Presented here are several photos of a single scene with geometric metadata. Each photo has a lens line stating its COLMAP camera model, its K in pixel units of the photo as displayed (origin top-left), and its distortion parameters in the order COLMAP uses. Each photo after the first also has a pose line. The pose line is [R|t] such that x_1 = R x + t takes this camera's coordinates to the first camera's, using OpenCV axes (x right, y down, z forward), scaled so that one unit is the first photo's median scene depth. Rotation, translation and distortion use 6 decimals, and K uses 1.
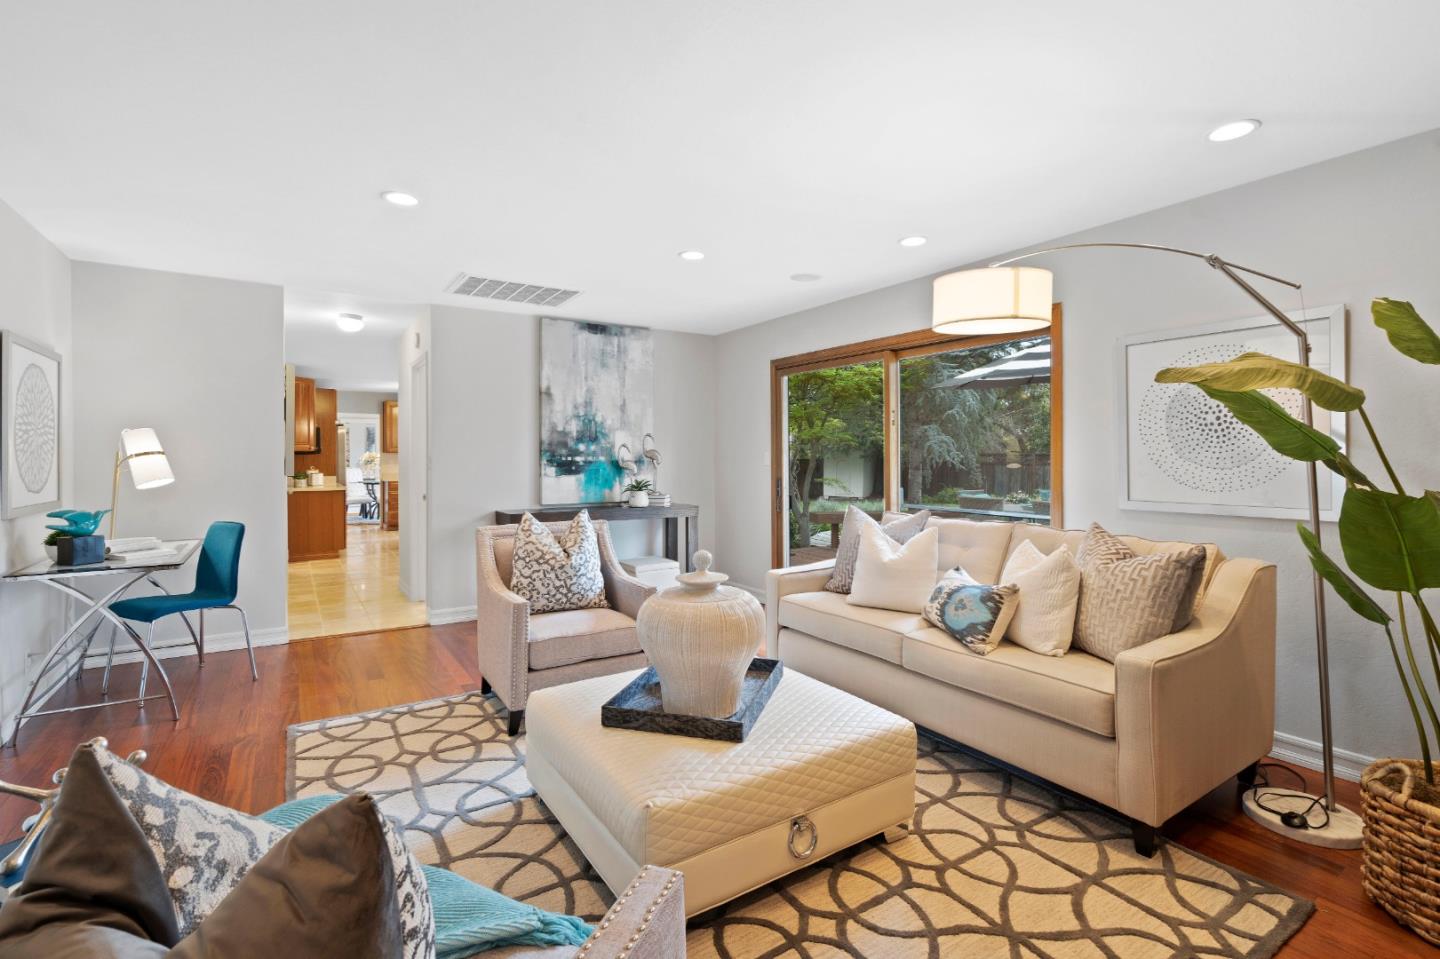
lens RADIAL K [[663.3, 0, 717.2], [0, 663.3, 459.2], [0, 0, 1]] dist [-0.001527, -0.000122]
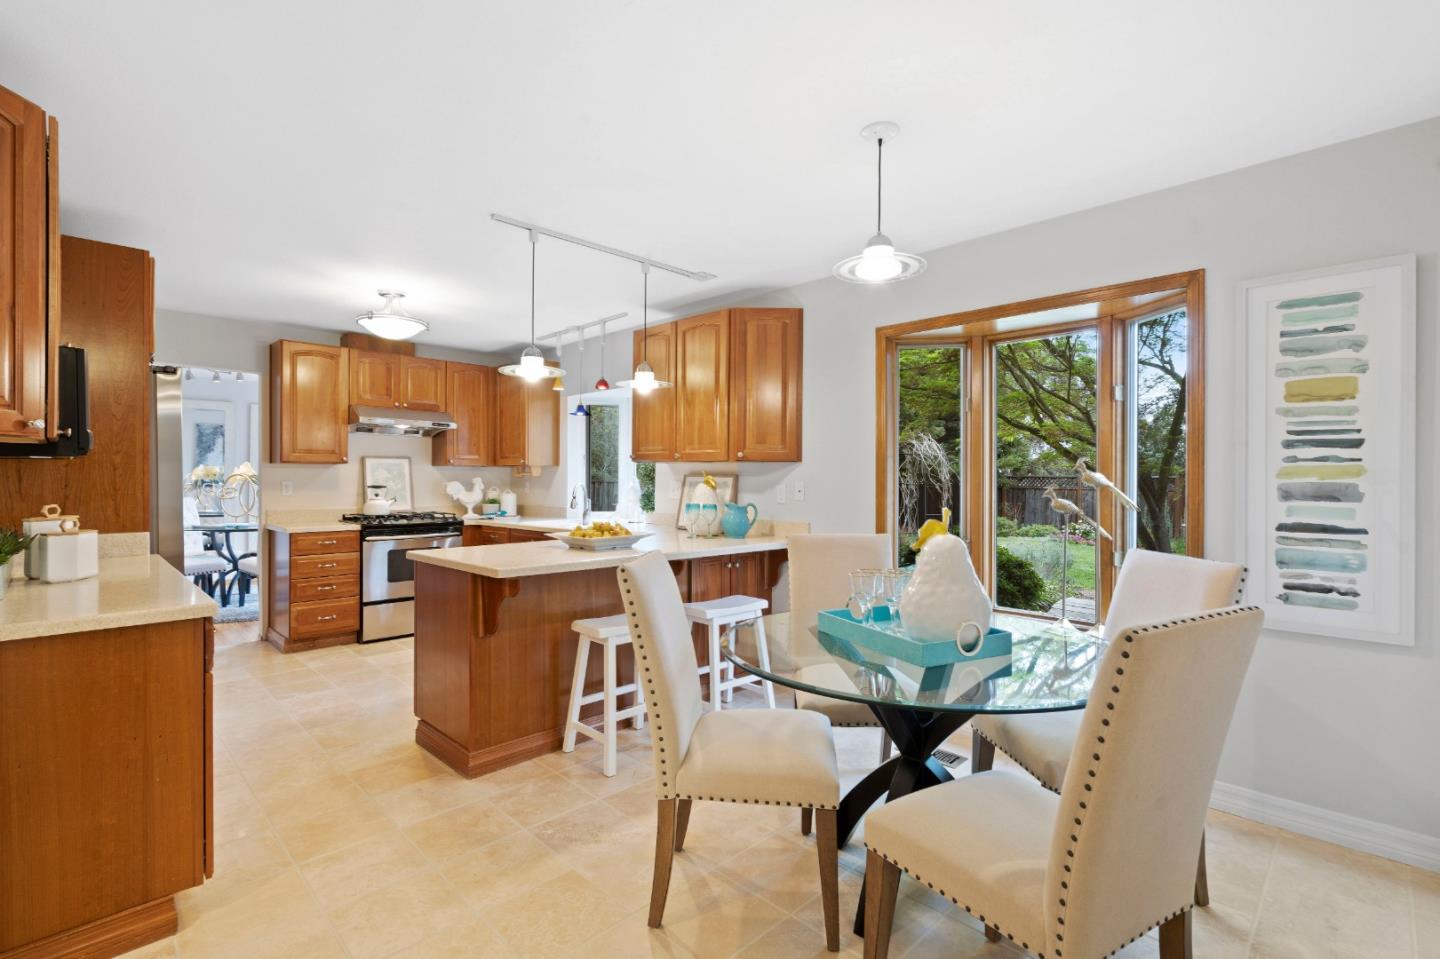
lens RADIAL K [[658.3, 0, 720.0], [0, 658.3, 479.5], [0, 0, 1]] dist [-0.003311, -0.000327]
pose [[0.977745, 0.006165, 0.209708, -0.306512], [-0.005519, 0.999978, -0.003661, 0.000403], [-0.209726, 0.002422, 0.977757, 0.520969]]
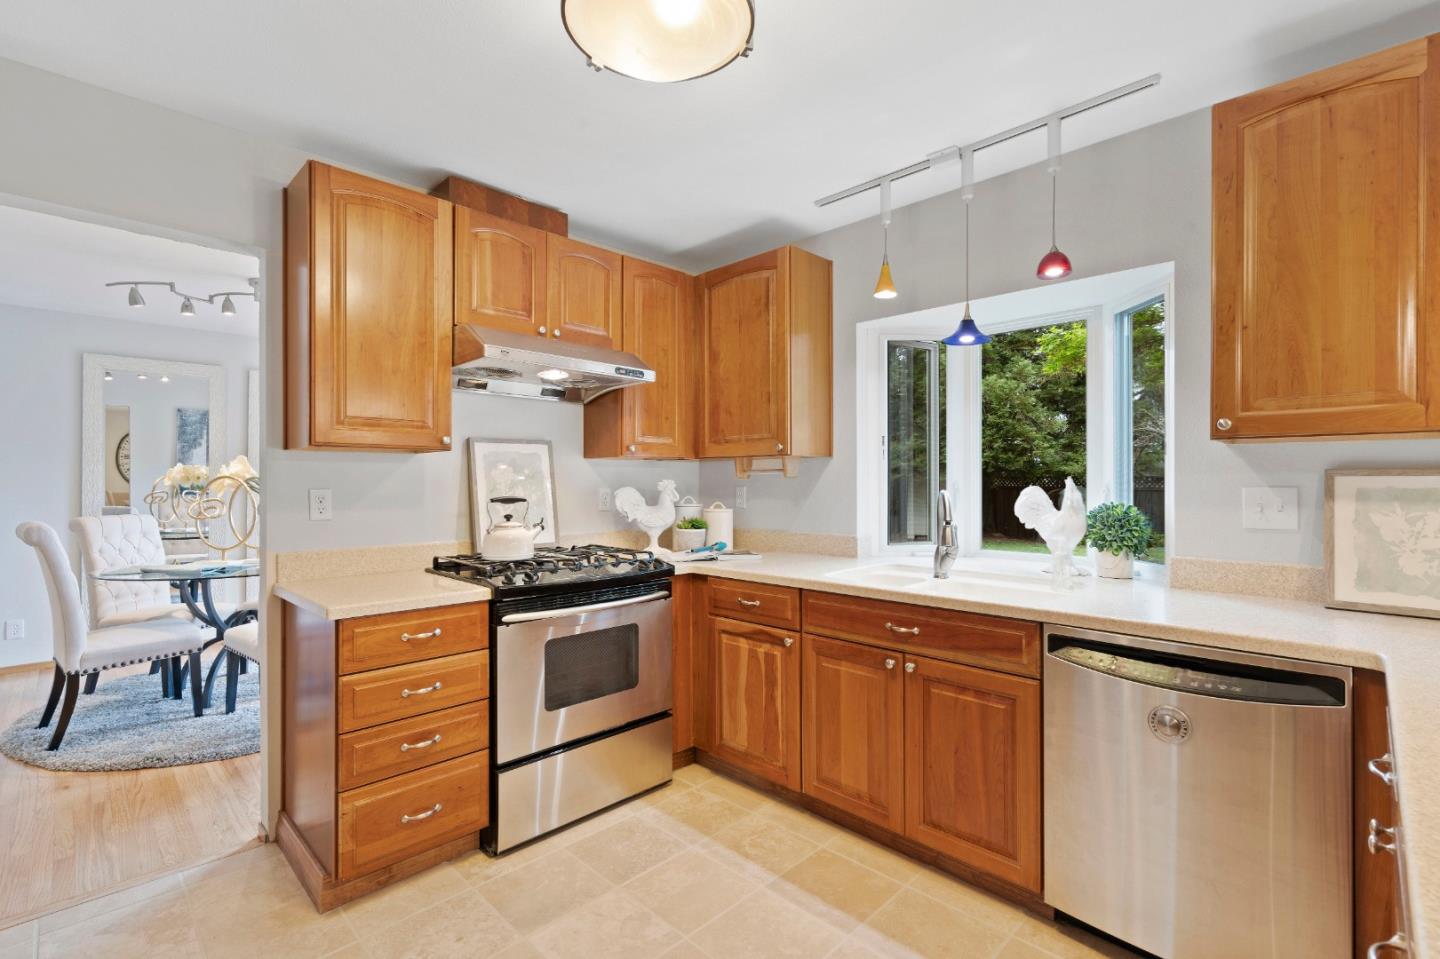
lens RADIAL K [[658.3, 0, 720.0], [0, 658.3, 479.5], [0, 0, 1]] dist [-0.003311, -0.000327]
pose [[0.978512, 0.003266, 0.206165, -0.416772], [-0.001898, 0.999975, -0.006836, -0.000210], [-0.206182, 0.006298, 0.978493, 0.782804]]
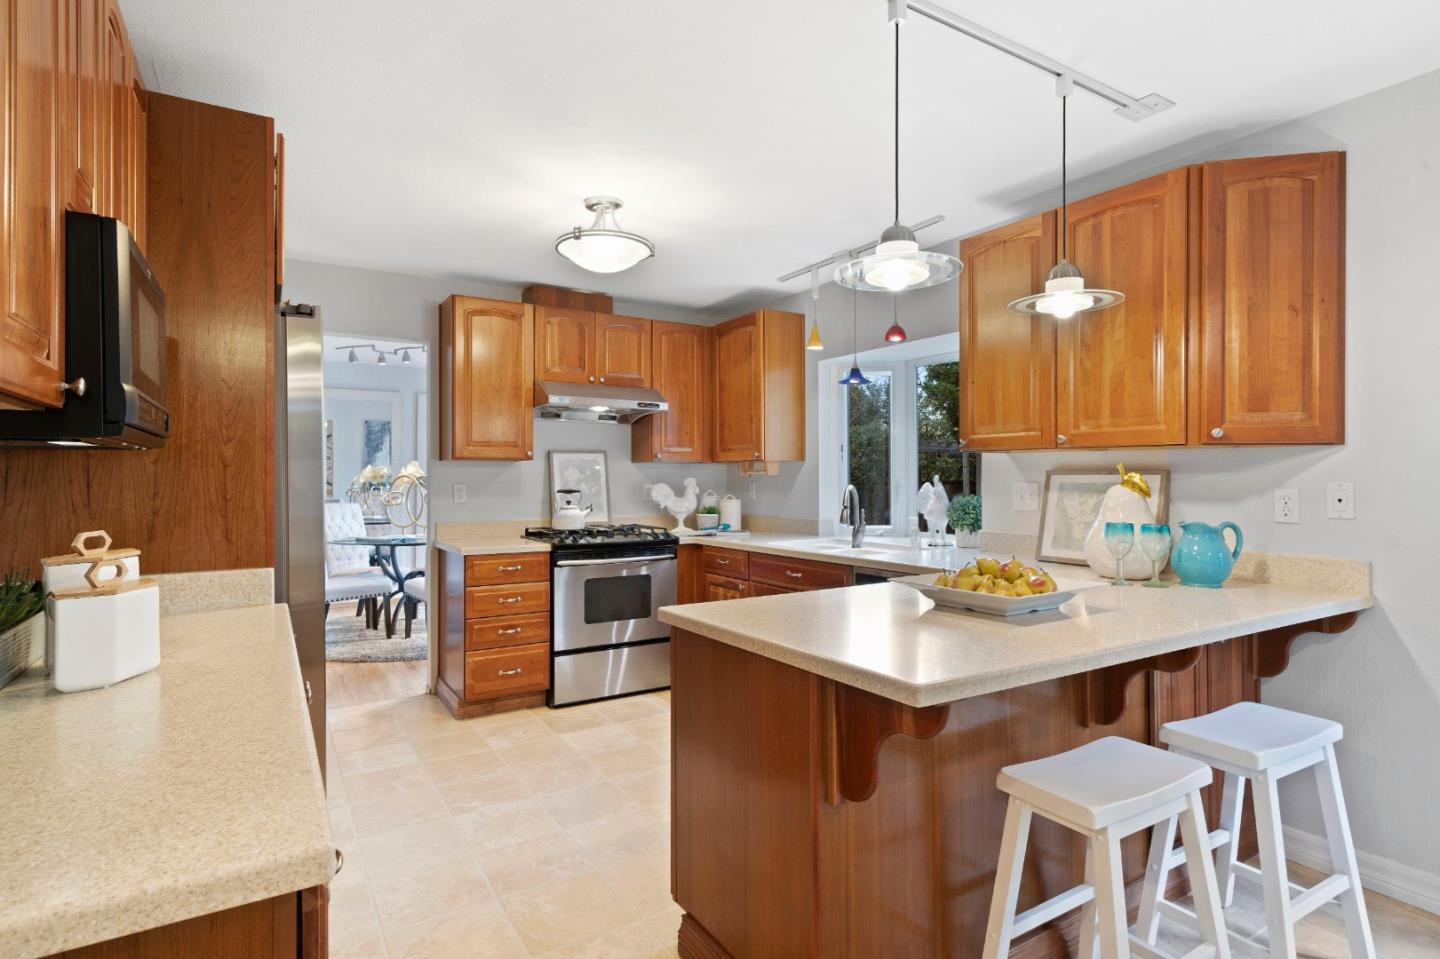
lens RADIAL K [[741.3, 0, 717.5], [0, 741.3, 471.8], [0, 0, 1]] dist [-0.001786, -0.000155]
pose [[0.999687, 0.000978, -0.024996, -0.356586], [-0.001306, 0.999913, -0.013118, 0.000113], [0.024981, 0.013146, 0.999601, 0.637124]]
